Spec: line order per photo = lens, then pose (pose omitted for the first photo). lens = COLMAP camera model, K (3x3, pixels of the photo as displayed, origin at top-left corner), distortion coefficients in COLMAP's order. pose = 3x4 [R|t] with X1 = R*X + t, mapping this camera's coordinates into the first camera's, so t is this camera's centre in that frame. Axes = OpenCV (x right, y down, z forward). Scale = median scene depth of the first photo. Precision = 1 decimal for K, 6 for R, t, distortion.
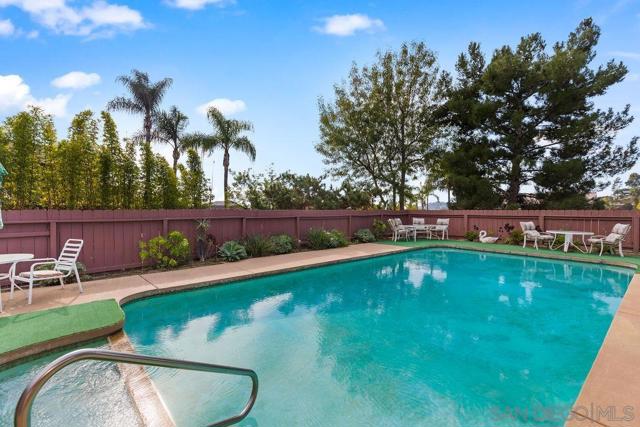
lens RADIAL K [[300.7, 0, 317.3], [0, 300.7, 211.5], [0, 0, 1]] dist [-0.000829, -0.001261]
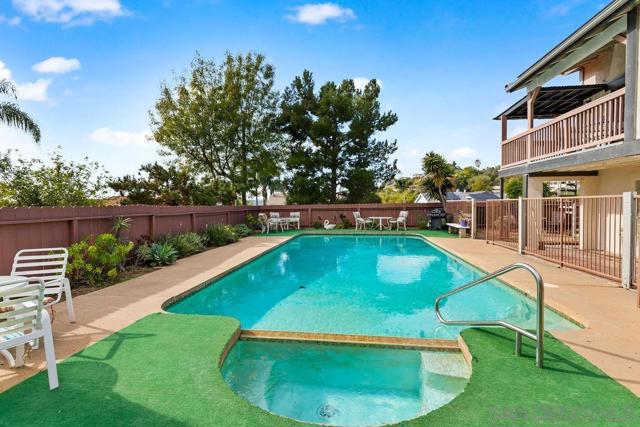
lens RADIAL K [[300.7, 0, 325.3], [0, 300.7, 210.6], [0, 0, 1]] dist [-0.000829, -0.001261]
pose [[0.736503, -0.024302, 0.675997, -0.338579], [0.021182, 0.999693, 0.012861, 0.005410], [-0.676102, 0.004847, 0.736792, 0.036529]]
